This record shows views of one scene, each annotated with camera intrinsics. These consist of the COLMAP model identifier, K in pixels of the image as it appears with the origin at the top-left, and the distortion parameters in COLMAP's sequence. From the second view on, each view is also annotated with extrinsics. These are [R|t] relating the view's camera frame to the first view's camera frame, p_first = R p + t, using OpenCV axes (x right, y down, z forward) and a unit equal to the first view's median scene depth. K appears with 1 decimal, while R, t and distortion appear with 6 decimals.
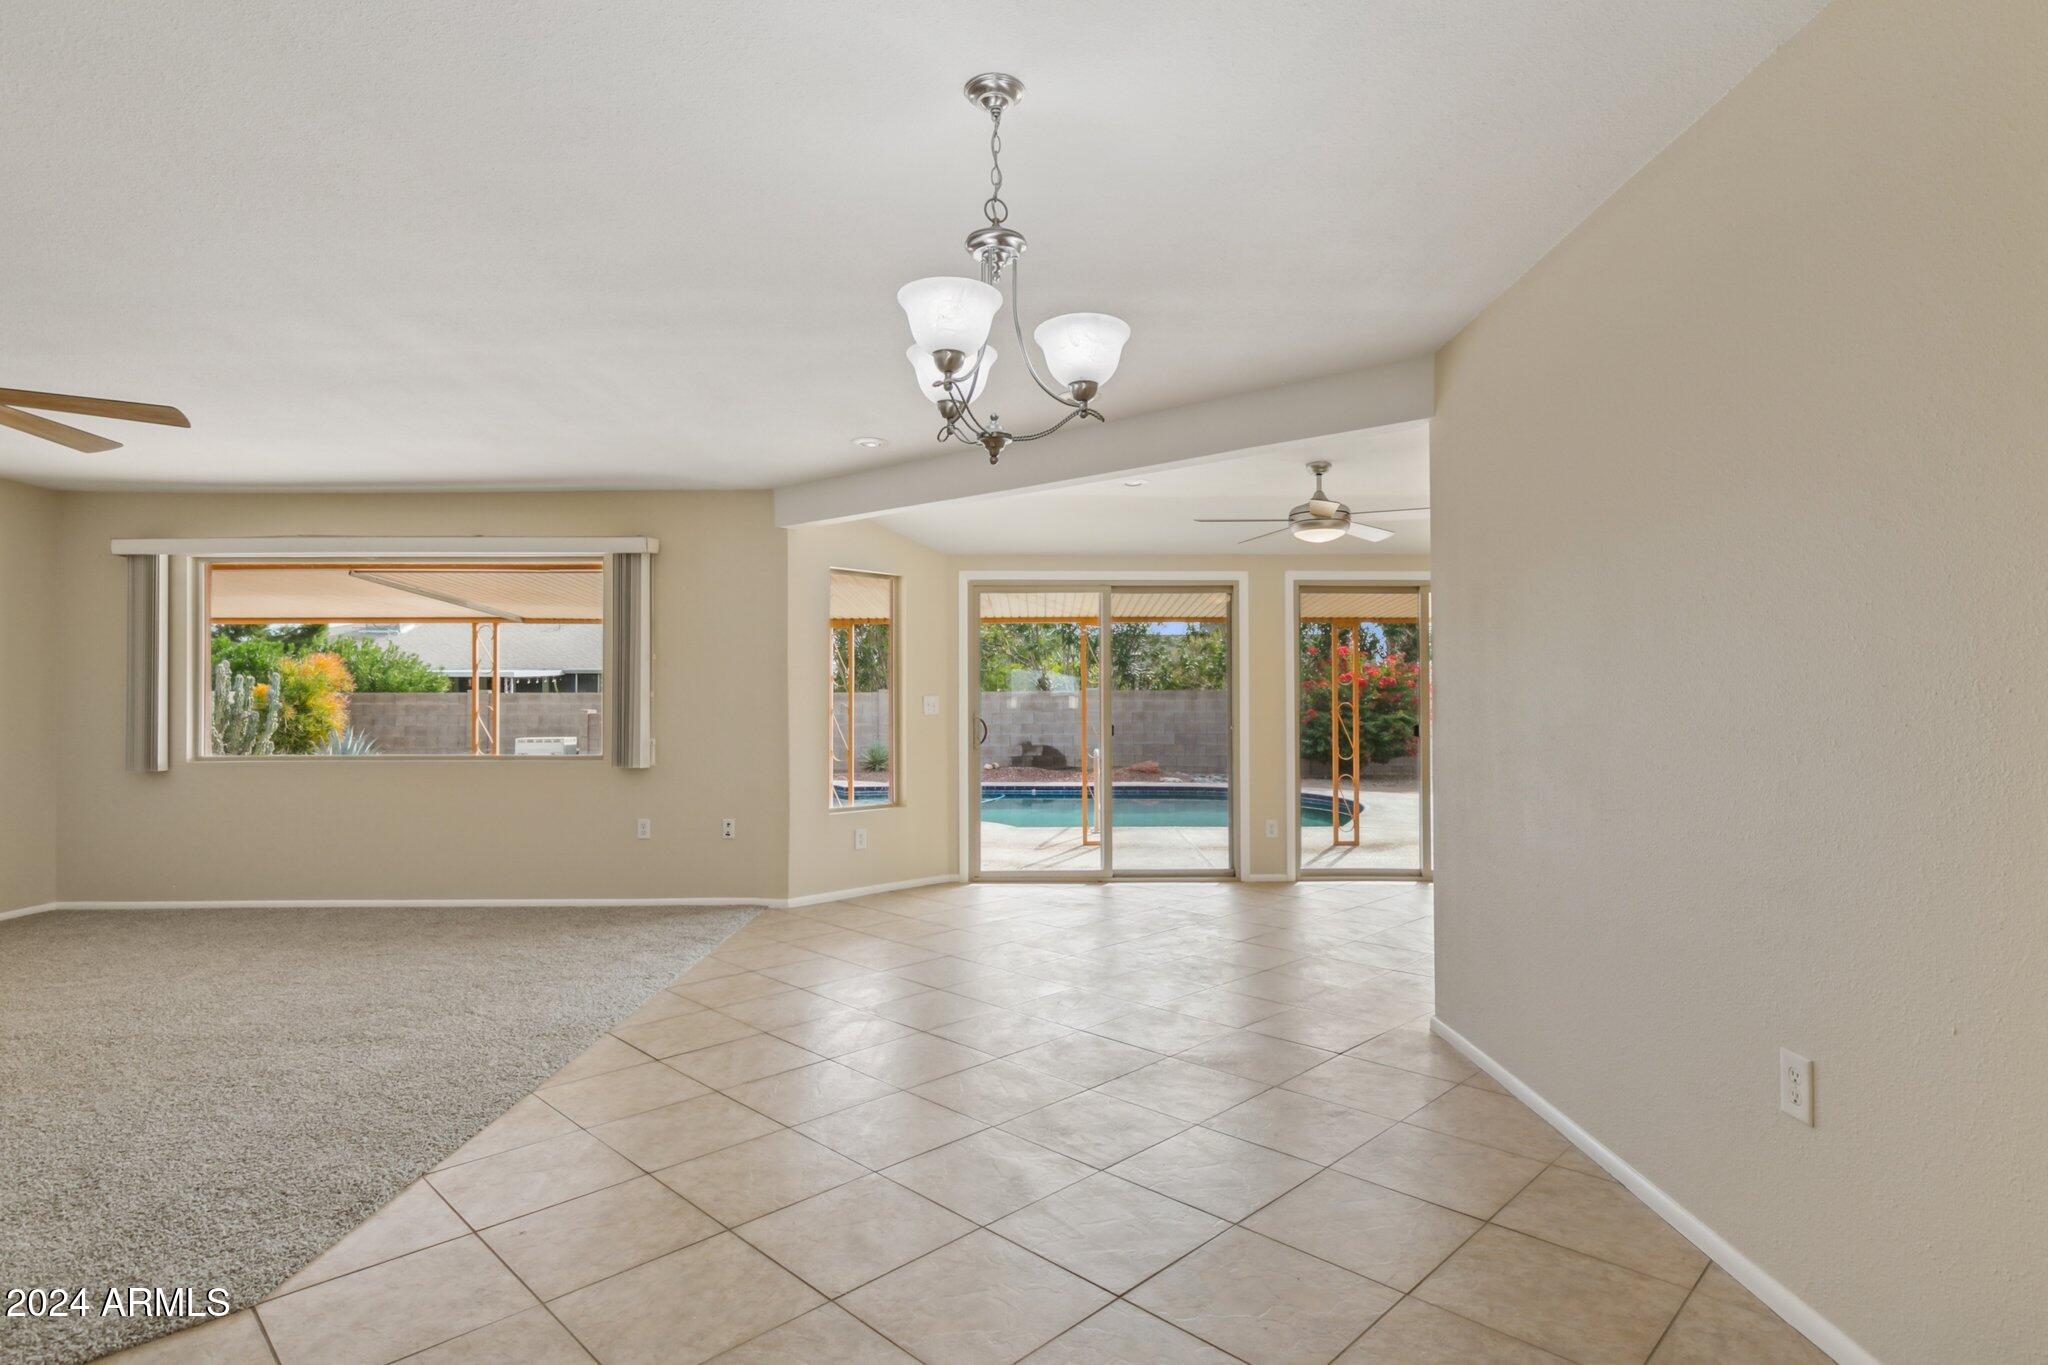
lens RADIAL K [[1040.1, 0, 1044.4], [0, 1040.1, 687.3], [0, 0, 1]] dist [0.002326, -0.000434]
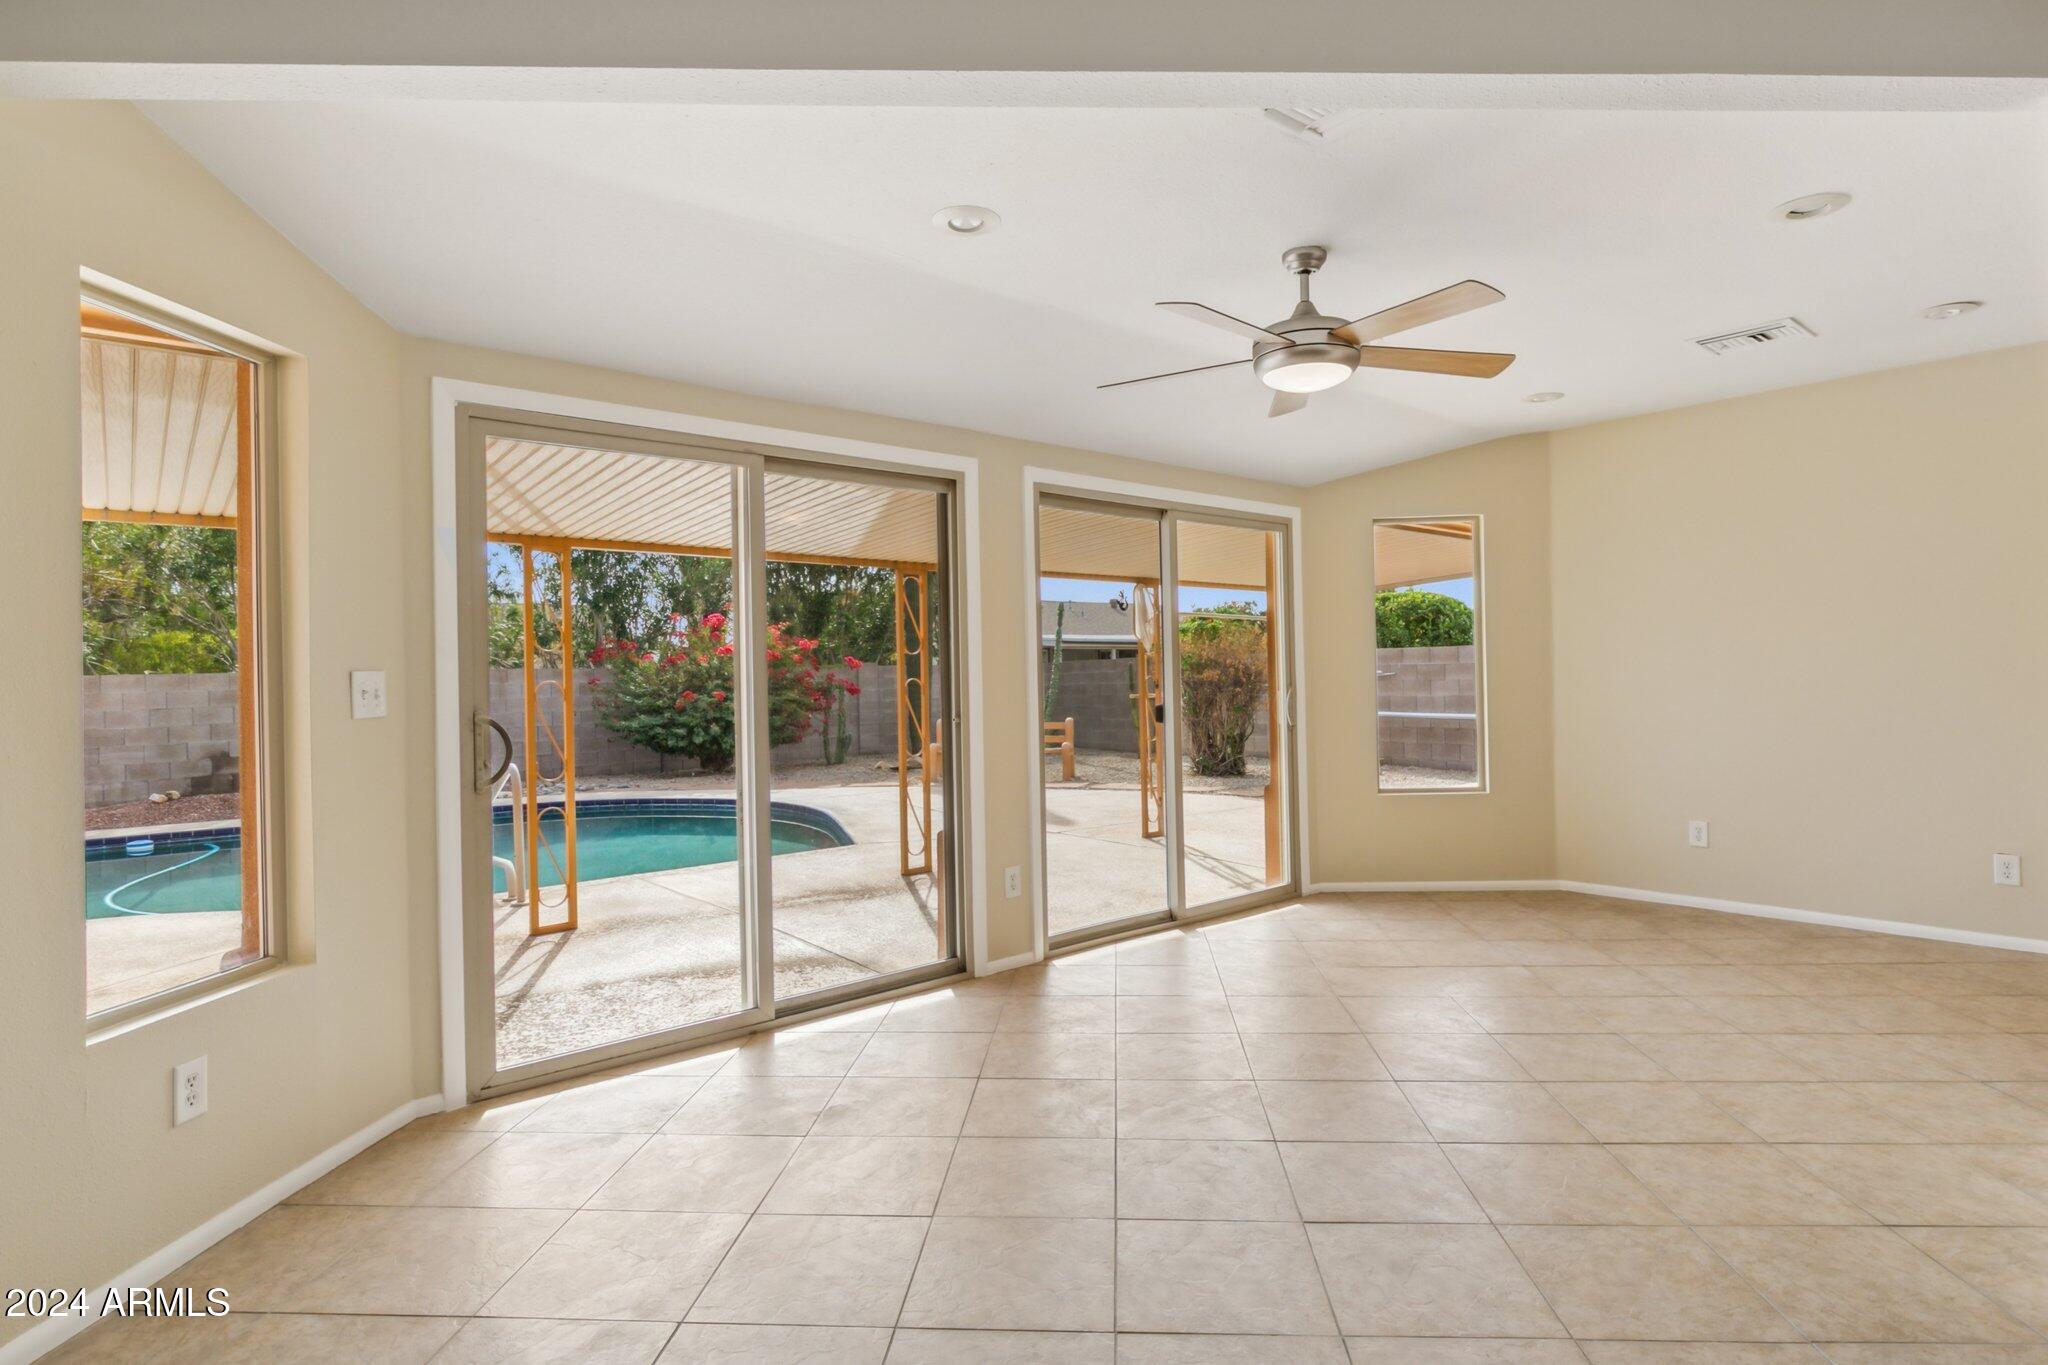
lens RADIAL K [[1065.5, 0, 1041.8], [0, 1065.5, 664.2], [0, 0, 1]] dist [0.000378, 0.000305]
pose [[0.757018, -0.006438, 0.653362, -0.168124], [0.008143, 0.999967, 0.000418, 0.006548], [-0.653343, 0.005004, 0.757046, 0.480295]]
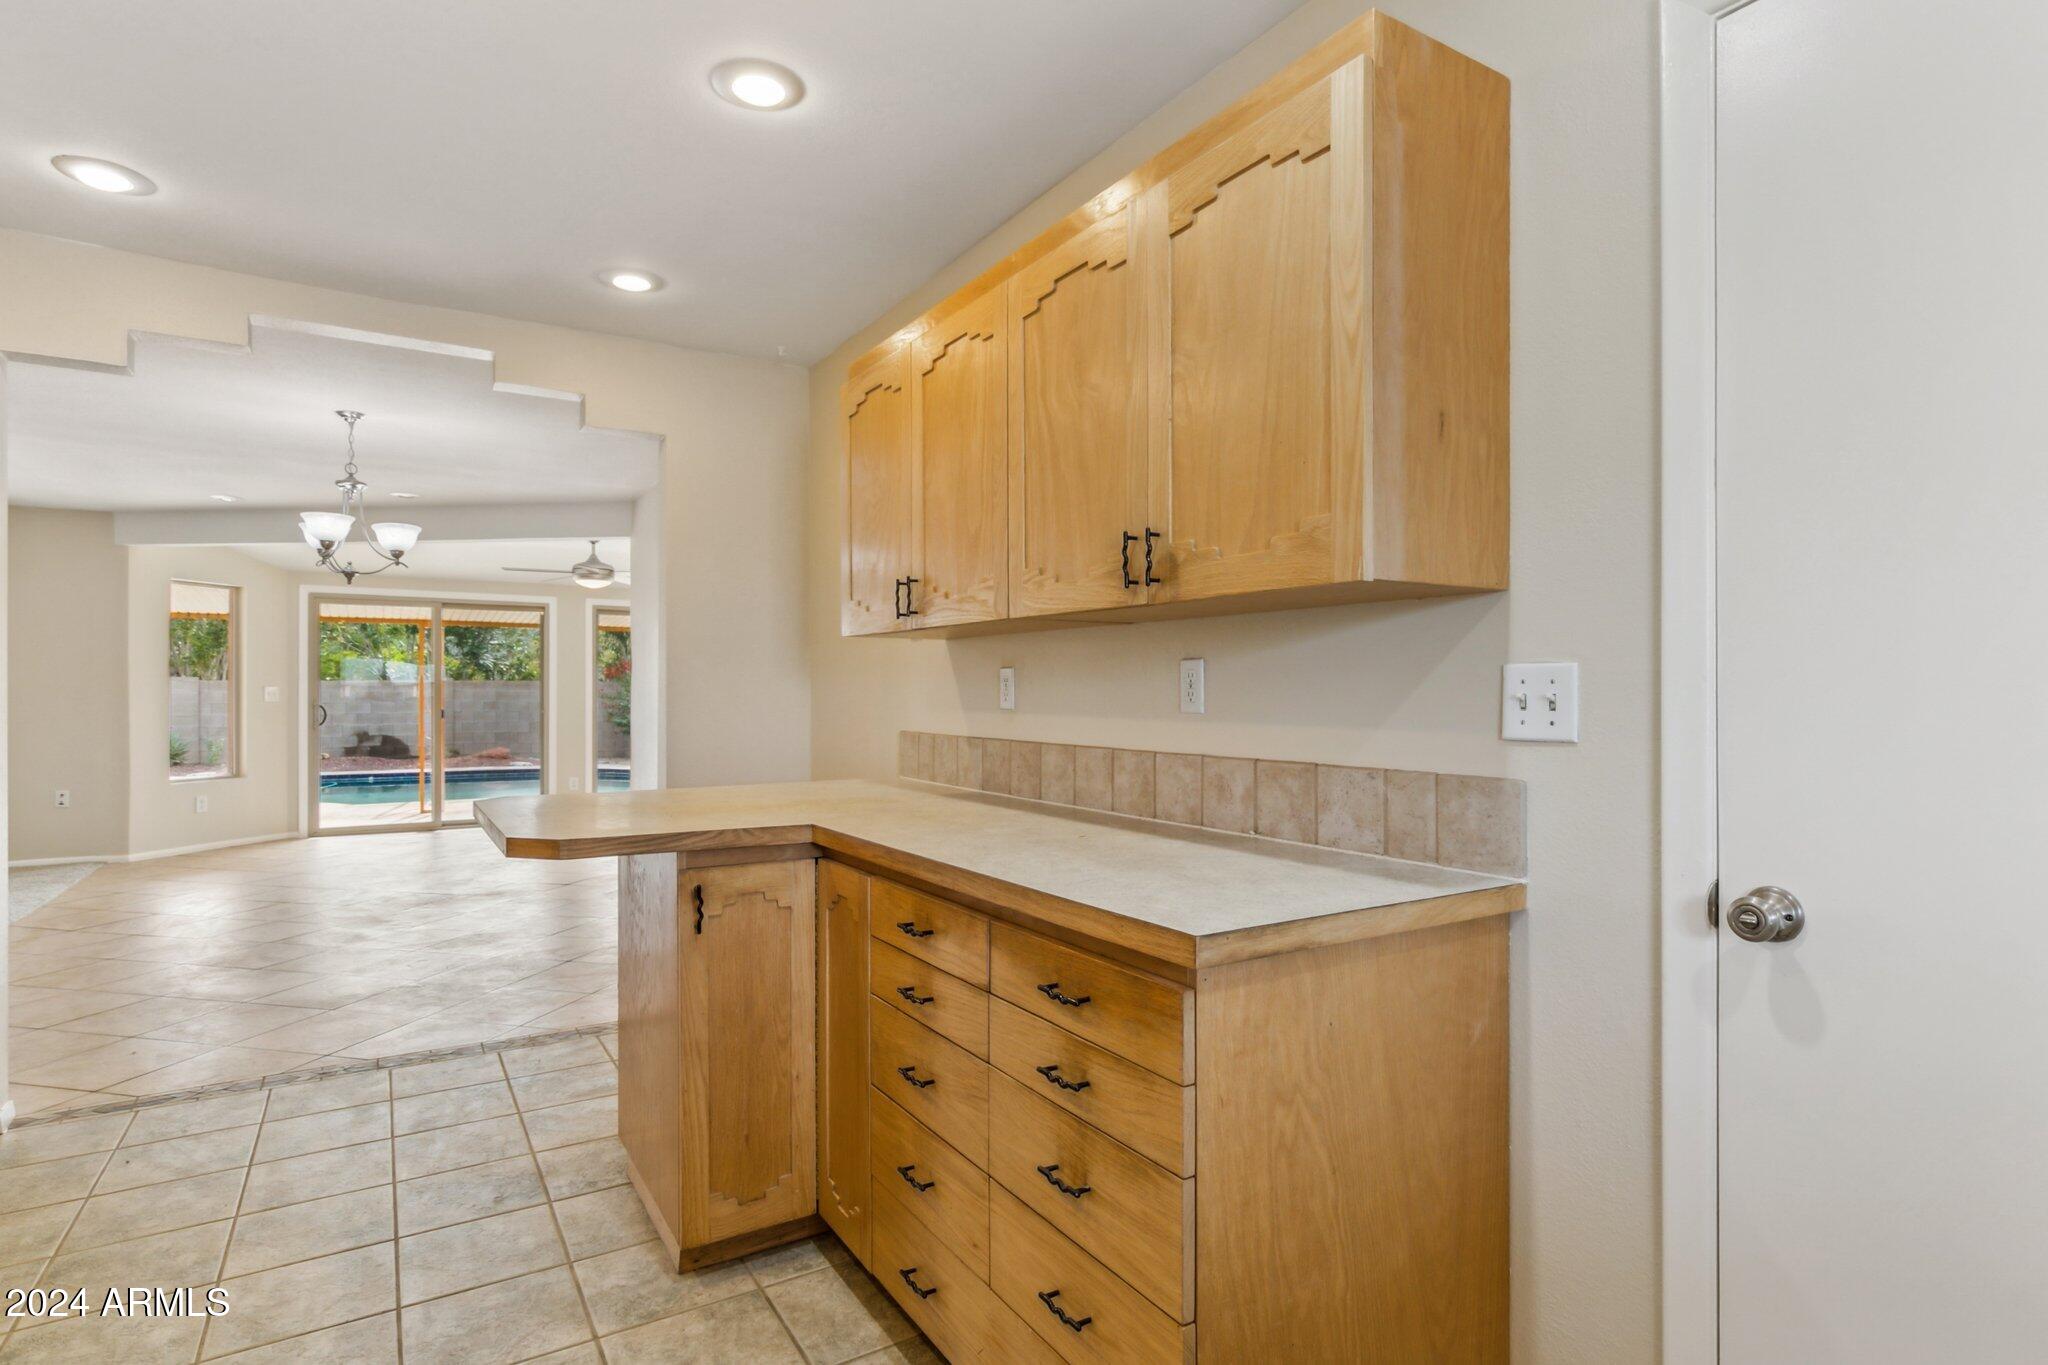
lens RADIAL K [[1045.2, 0, 1050.6], [0, 1045.2, 688.5], [0, 0, 1]] dist [-0.008772, 0.000618]
pose [[0.843333, 0.004902, 0.537368, 0.006116], [-0.010610, 0.999915, 0.007529, -0.007555], [-0.537286, -0.012051, 0.843314, -0.482201]]
